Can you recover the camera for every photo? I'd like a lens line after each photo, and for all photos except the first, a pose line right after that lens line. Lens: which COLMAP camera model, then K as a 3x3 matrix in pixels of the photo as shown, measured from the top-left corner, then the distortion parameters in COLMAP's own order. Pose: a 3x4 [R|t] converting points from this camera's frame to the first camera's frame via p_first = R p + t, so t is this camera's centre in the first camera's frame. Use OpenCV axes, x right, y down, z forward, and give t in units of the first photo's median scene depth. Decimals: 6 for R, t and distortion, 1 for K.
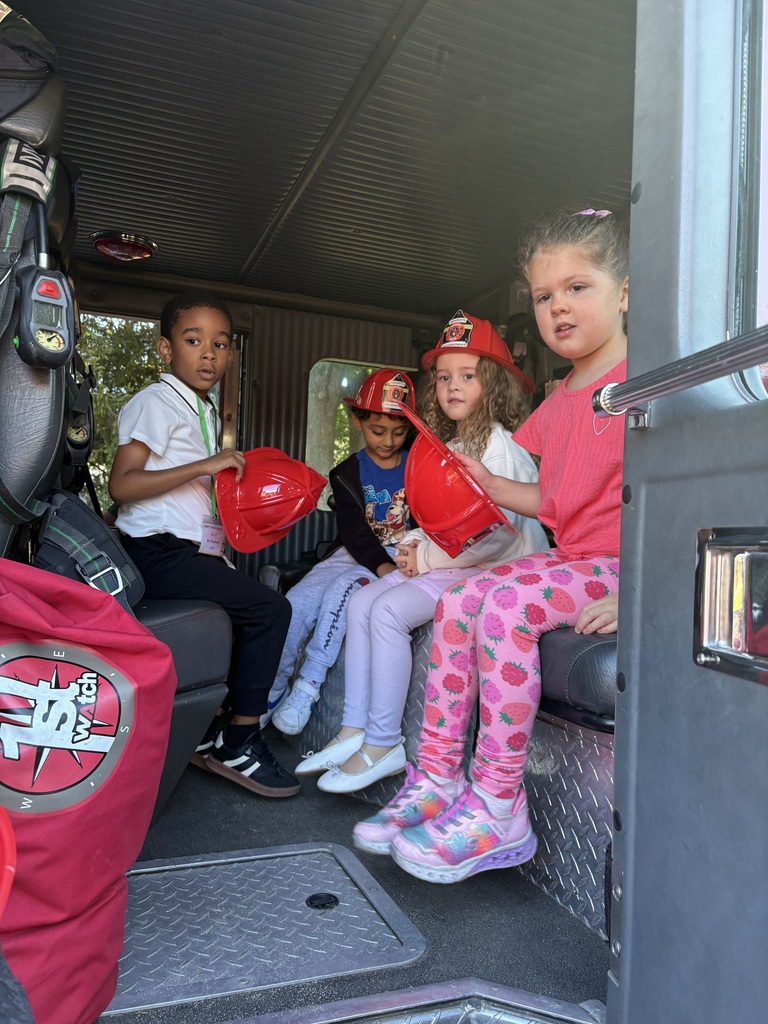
lens RADIAL K [[778.8, 0, 383.4], [0, 778.8, 512.0], [0, 0, 1]] dist [0.003987, 0.000818]
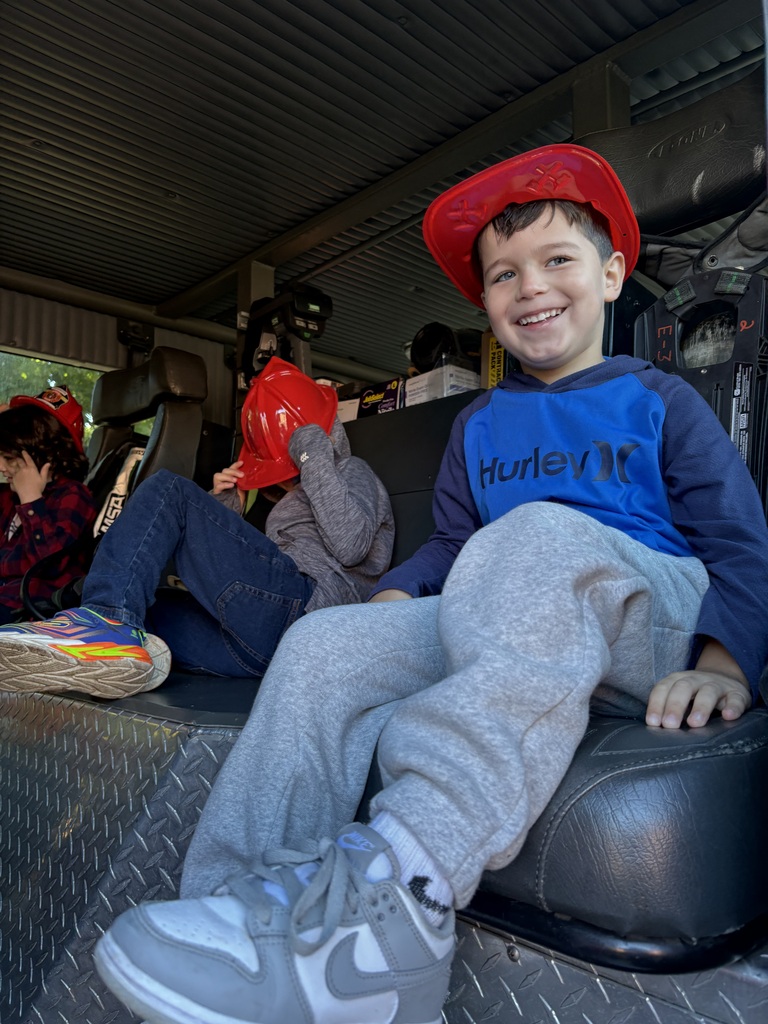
lens RADIAL K [[778.8, 0, 384.4], [0, 778.8, 511.8], [0, 0, 1]] dist [0.003987, 0.000818]
pose [[0.927427, -0.011459, 0.373829, -0.008797], [0.037502, 0.997342, -0.062467, 0.011631], [-0.372119, 0.071953, 0.925392, 0.214353]]
